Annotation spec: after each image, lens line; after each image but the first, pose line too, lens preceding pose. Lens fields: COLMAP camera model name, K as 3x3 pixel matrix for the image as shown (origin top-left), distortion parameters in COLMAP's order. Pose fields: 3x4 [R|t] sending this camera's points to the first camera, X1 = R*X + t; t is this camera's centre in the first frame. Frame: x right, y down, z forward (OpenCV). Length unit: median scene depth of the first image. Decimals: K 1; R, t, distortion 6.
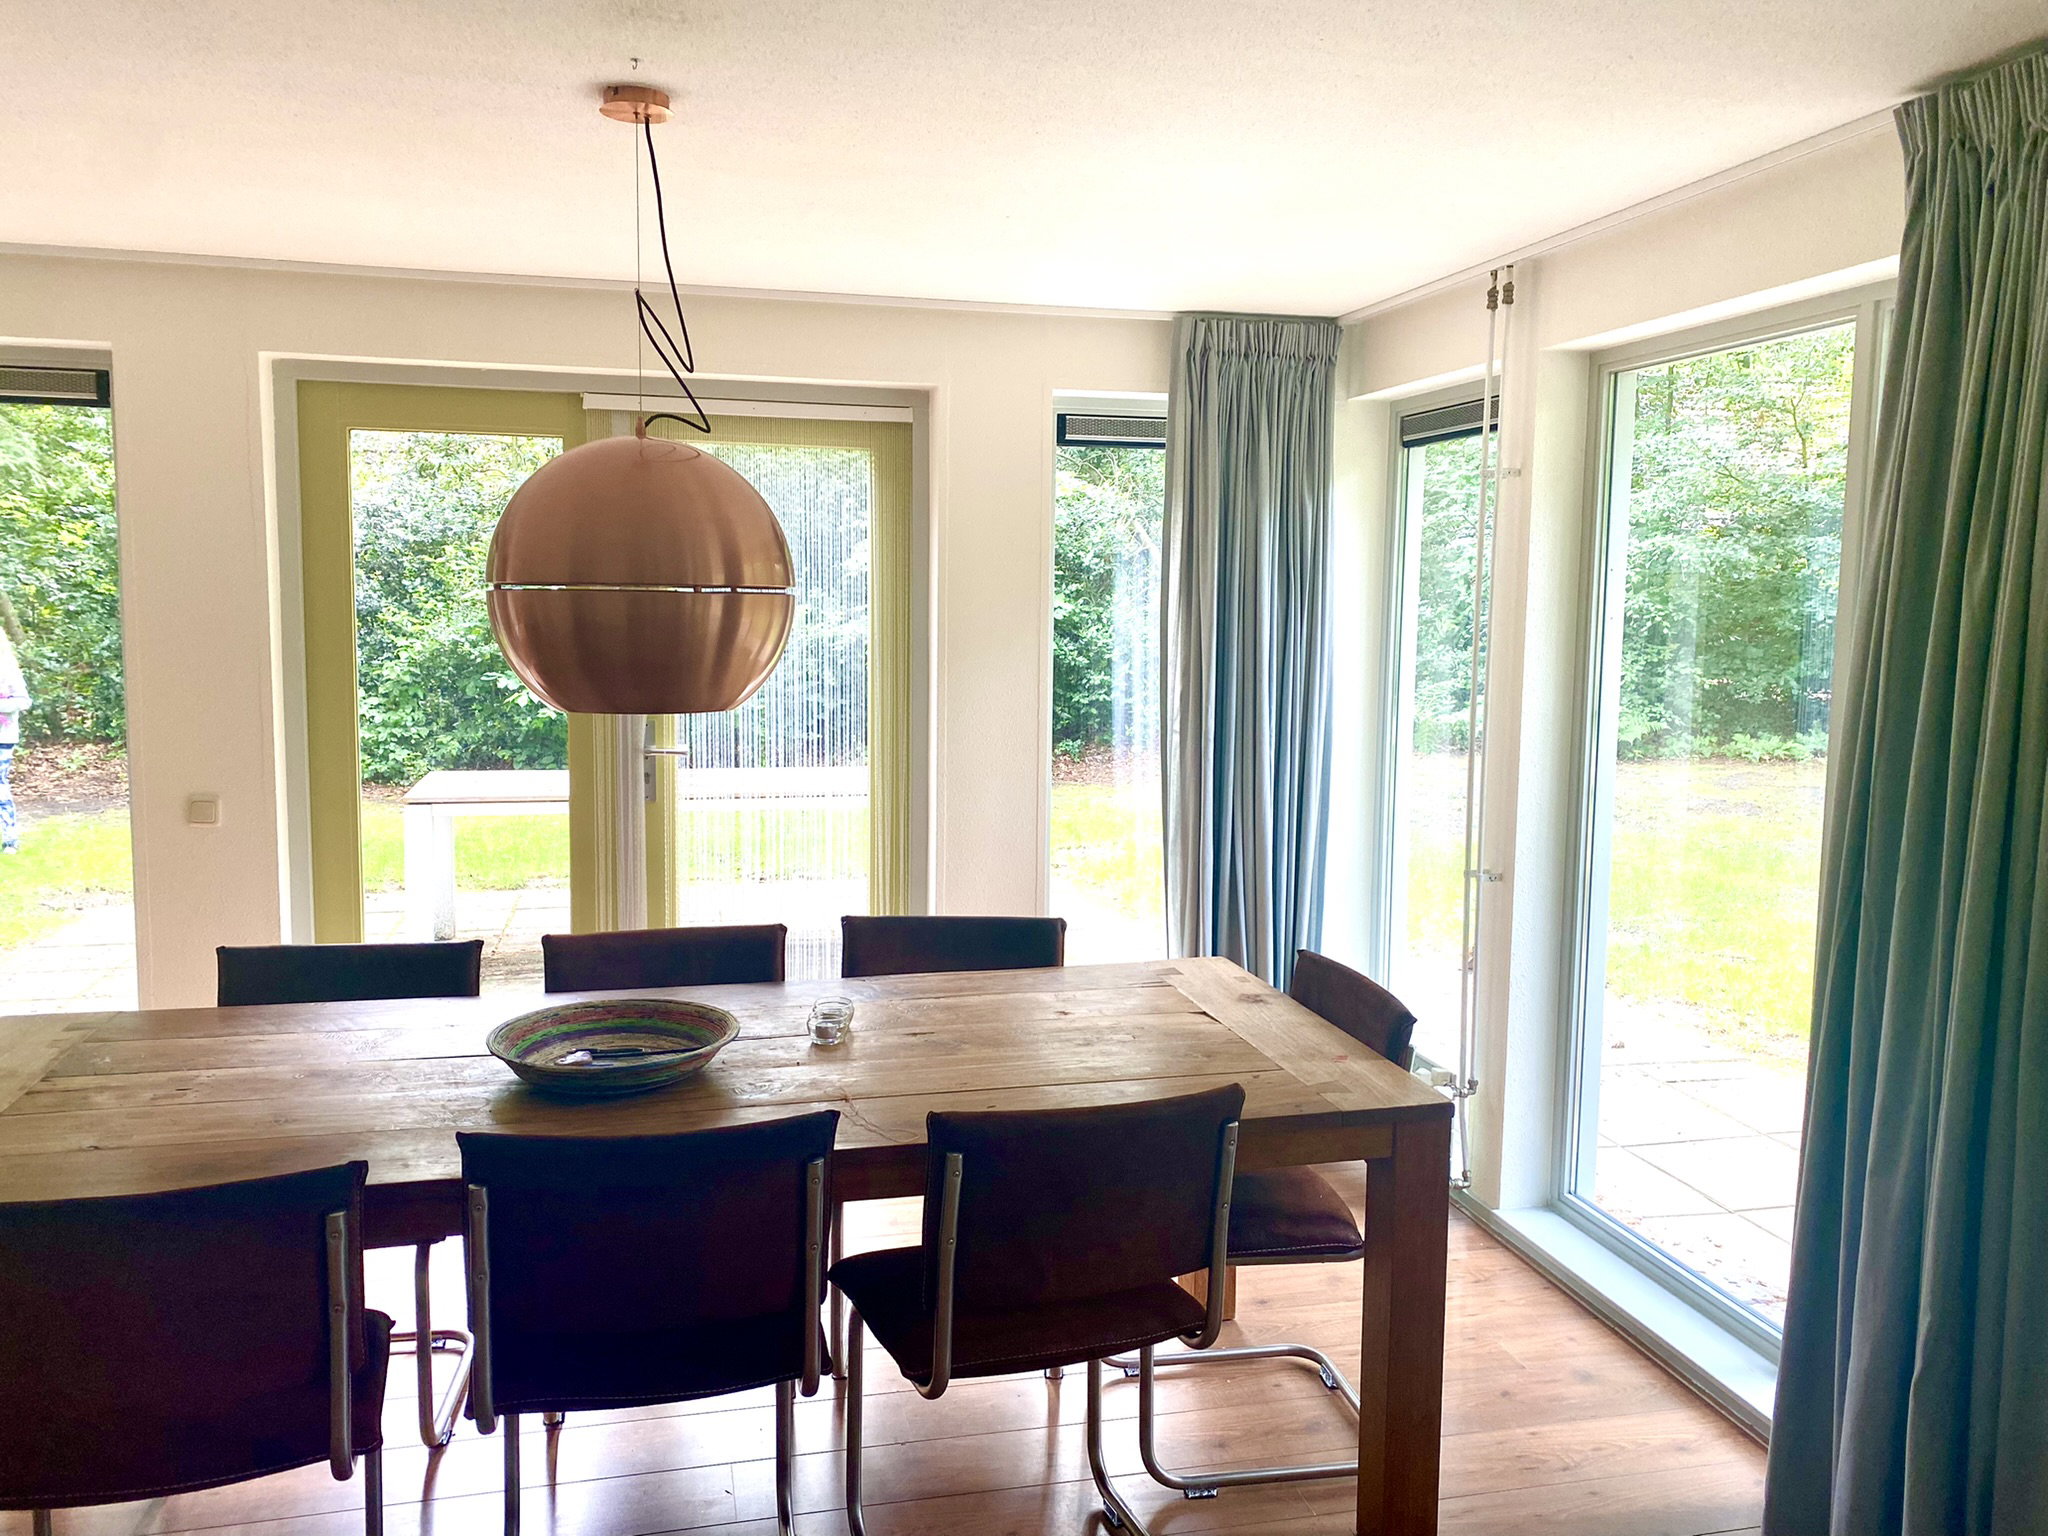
lens RADIAL K [[1608.1, 0, 1024.0], [0, 1608.1, 768.0], [0, 0, 1]] dist [0.028859, -0.006388]
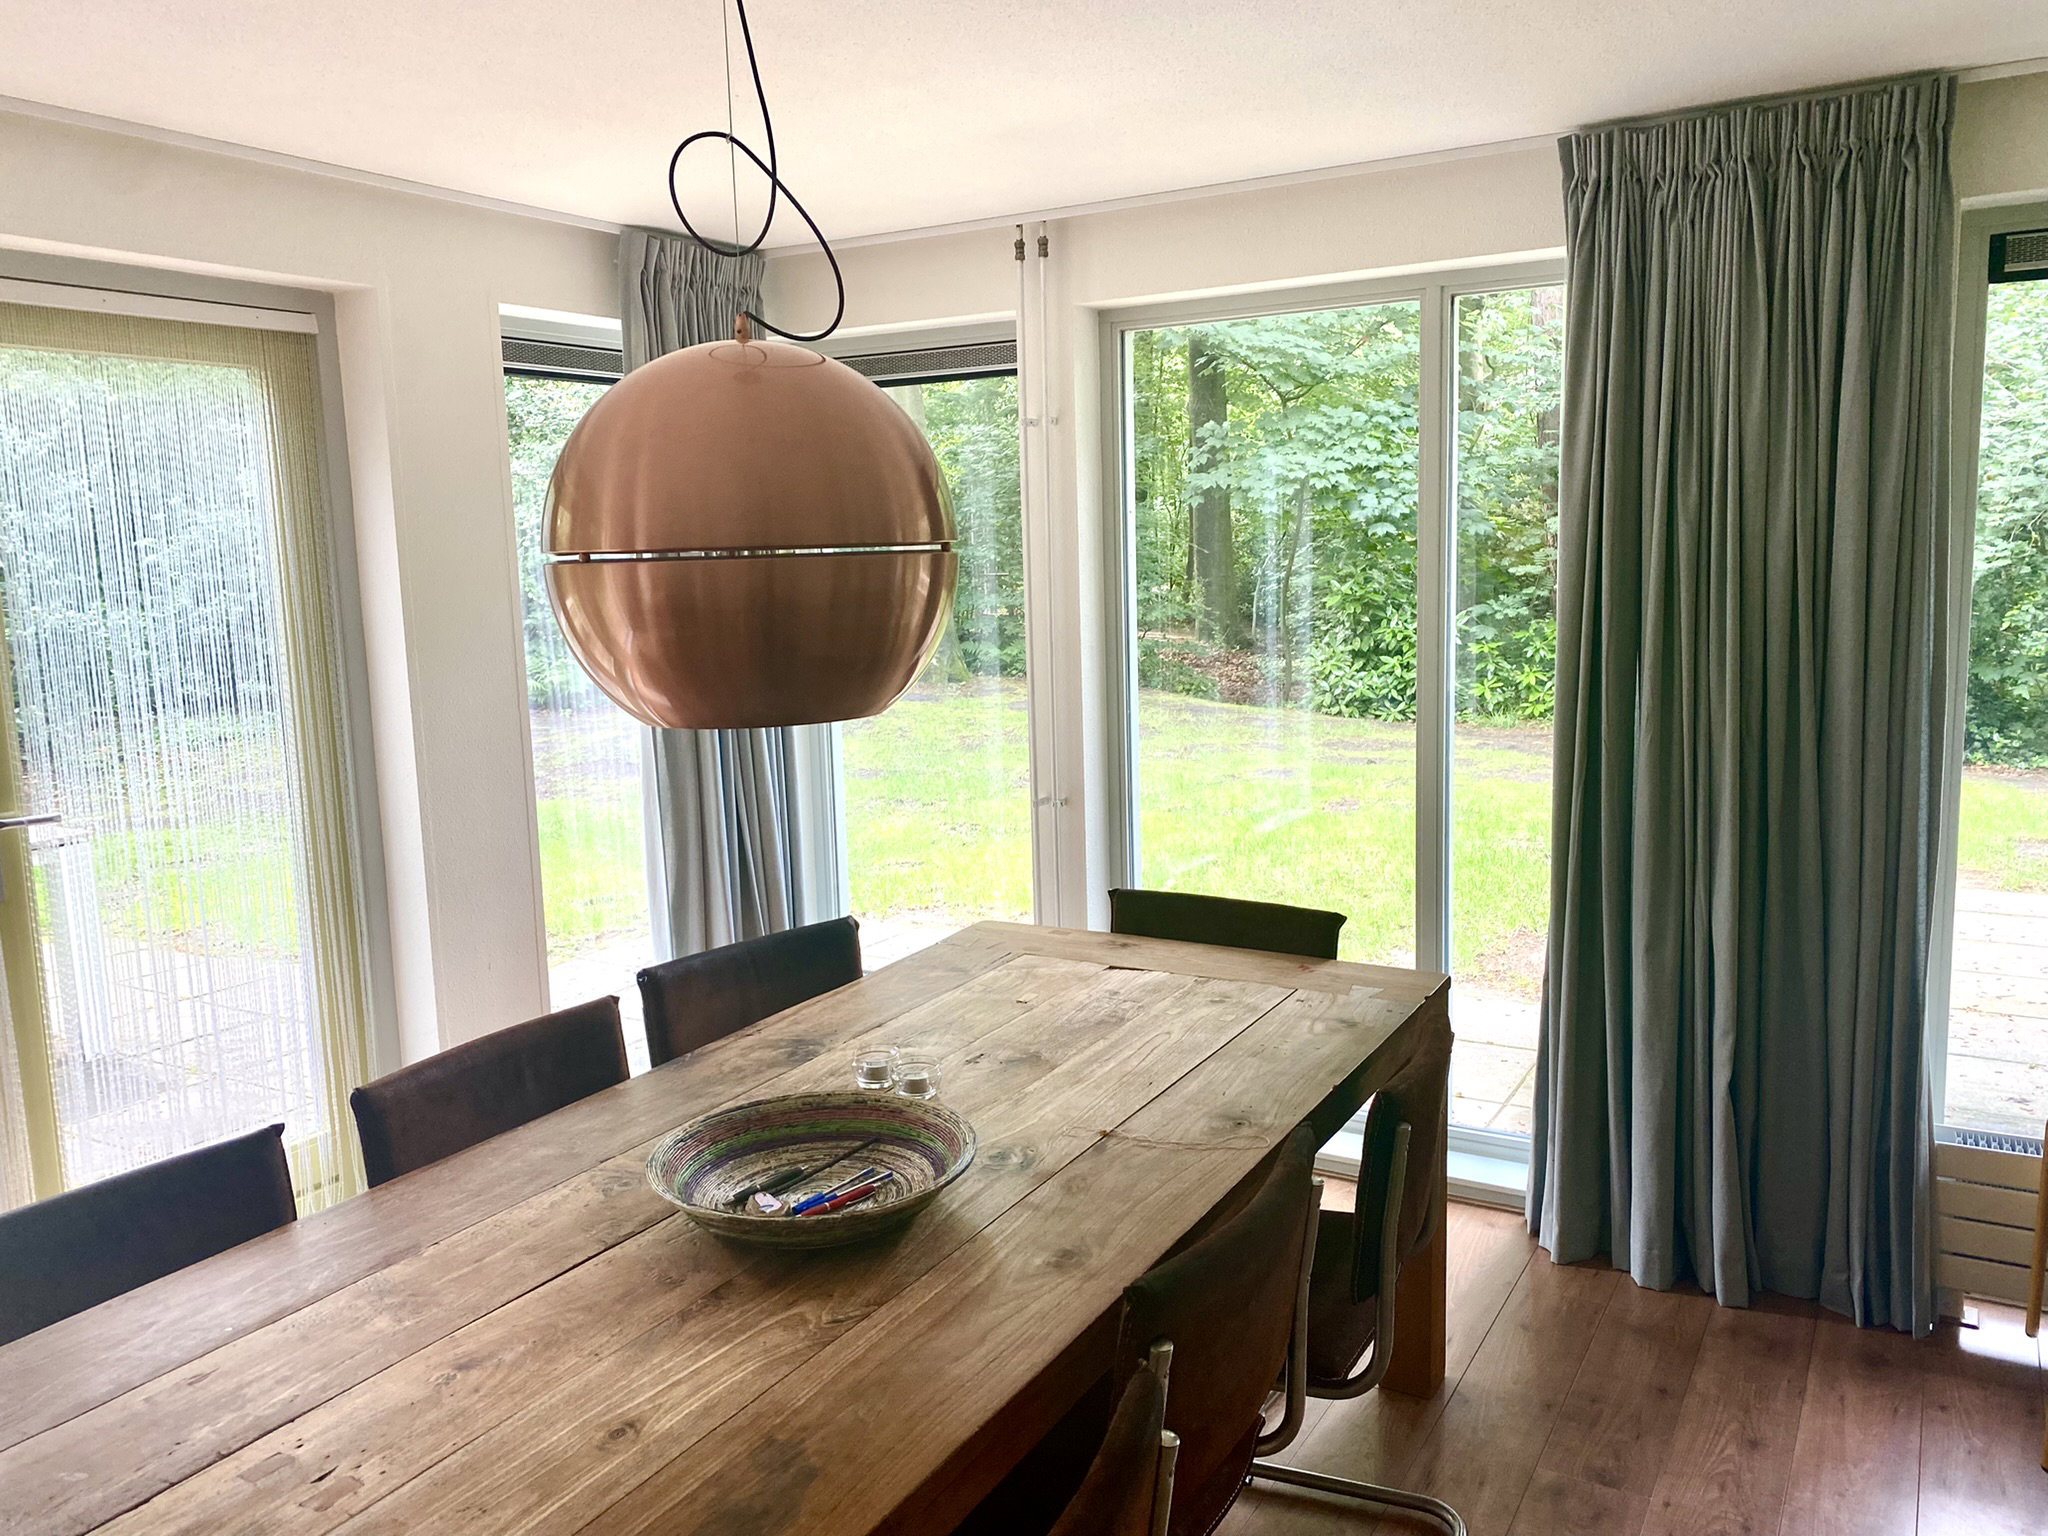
lens RADIAL K [[1608.1, 0, 1024.0], [0, 1608.1, 768.0], [0, 0, 1]] dist [0.028859, -0.006388]
pose [[0.677113, -0.137873, 0.722848, -0.513060], [0.119367, 0.989861, 0.076988, -0.041494], [-0.726133, 0.034154, 0.686705, 0.303925]]
